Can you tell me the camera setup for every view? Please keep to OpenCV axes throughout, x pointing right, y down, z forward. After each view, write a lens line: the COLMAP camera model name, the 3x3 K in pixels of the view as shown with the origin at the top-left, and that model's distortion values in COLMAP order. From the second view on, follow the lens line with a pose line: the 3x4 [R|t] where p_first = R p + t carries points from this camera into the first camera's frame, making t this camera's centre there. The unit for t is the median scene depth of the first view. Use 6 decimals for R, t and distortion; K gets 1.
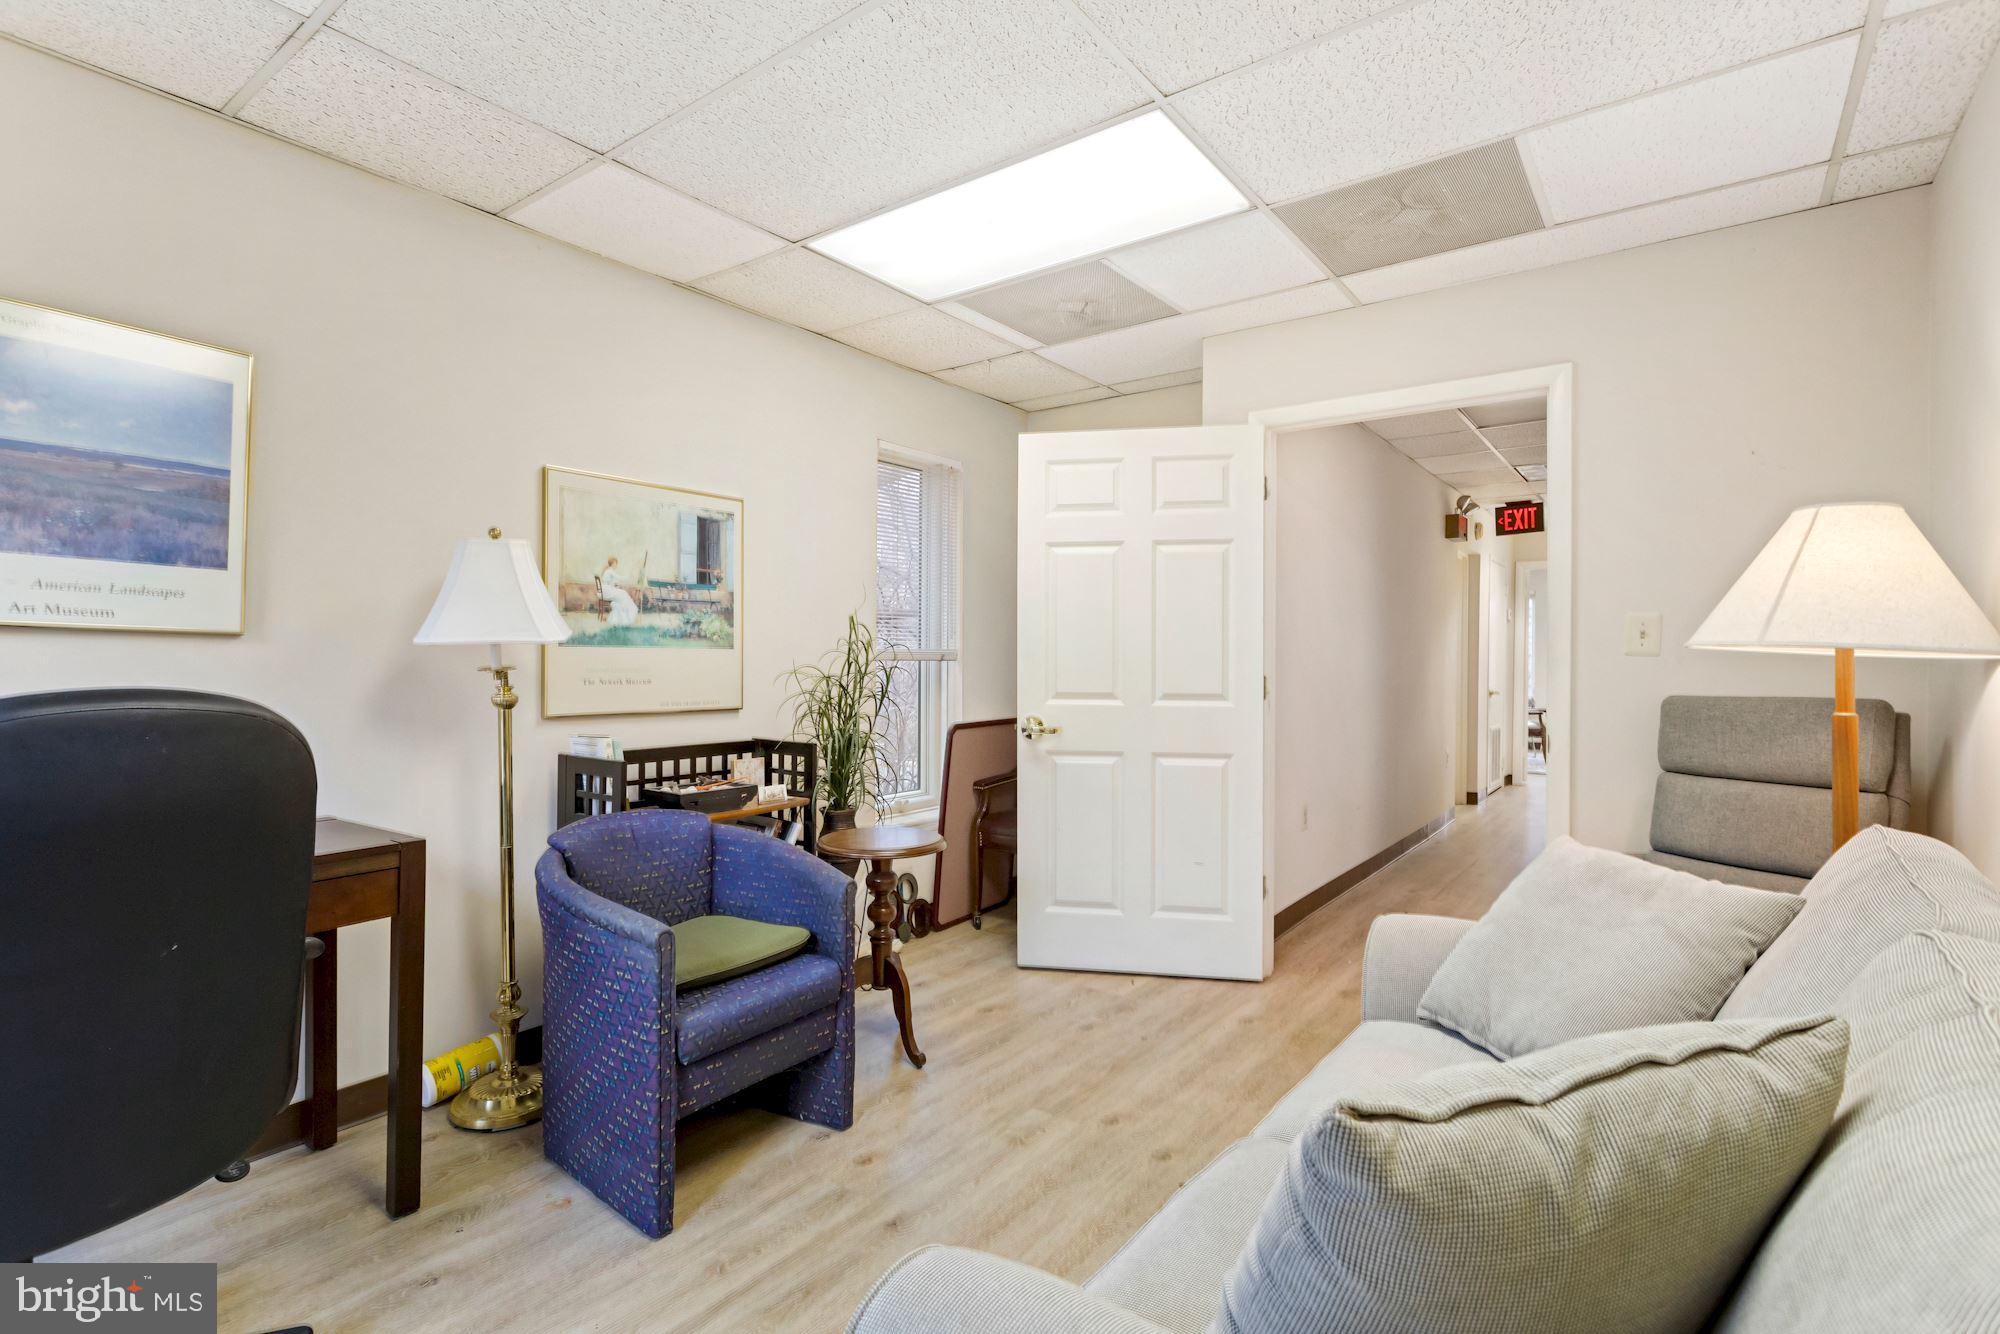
lens RADIAL K [[968.7, 0, 989.6], [0, 968.7, 655.0], [0, 0, 1]] dist [-0.047377, 0.031620]
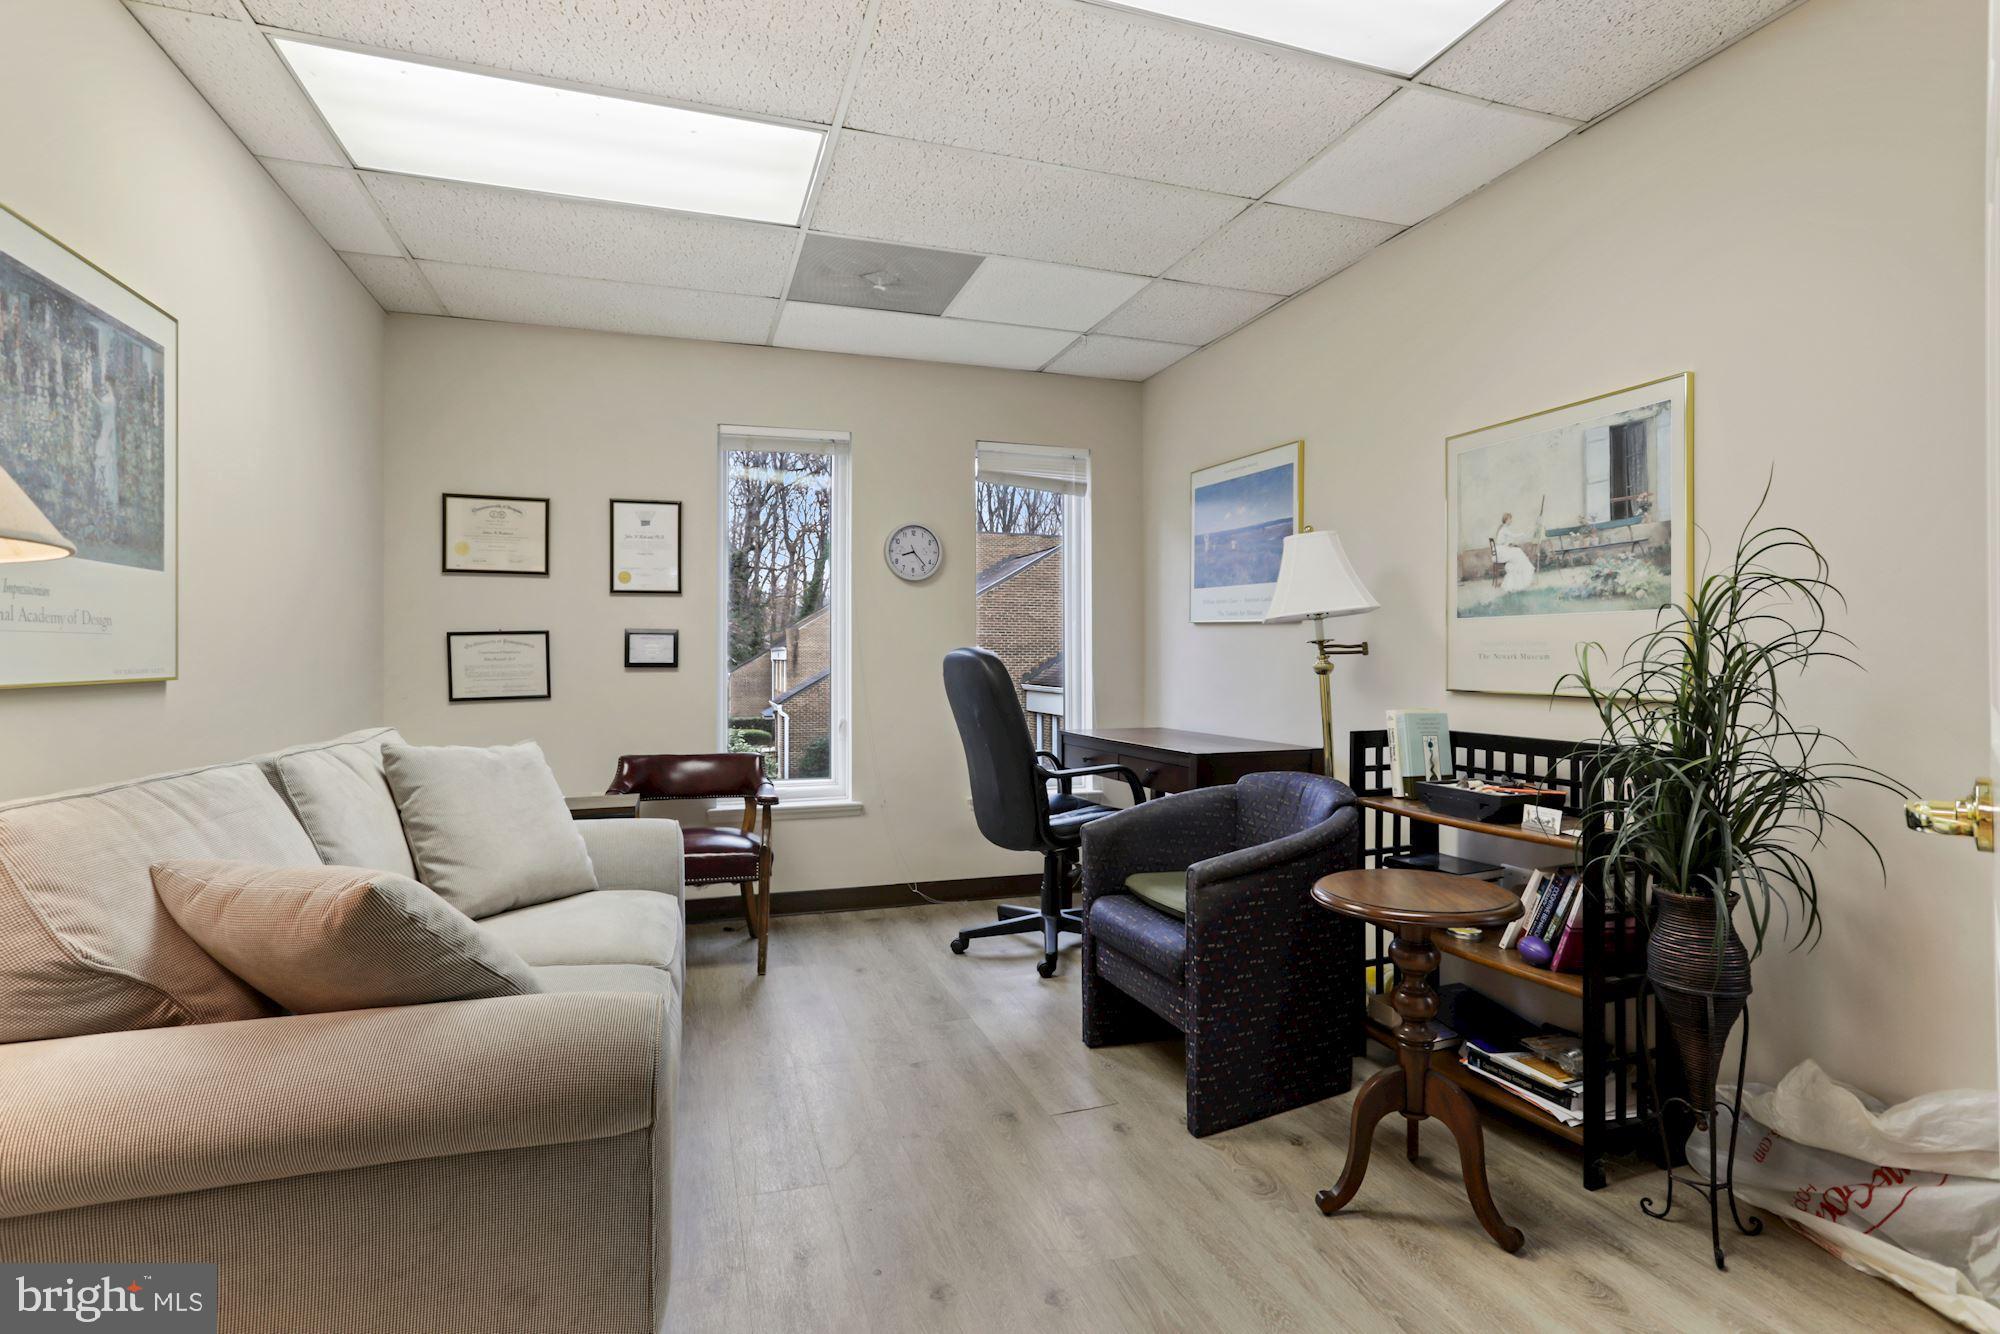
lens RADIAL K [[963.6, 0, 1000.8], [0, 963.6, 650.7], [0, 0, 1]] dist [-0.050033, 0.029312]
pose [[-0.574680, -0.010798, -0.818307, 0.547804], [-0.001311, 0.999924, -0.012274, 0.032444], [0.818377, -0.005981, -0.574650, 1.066147]]
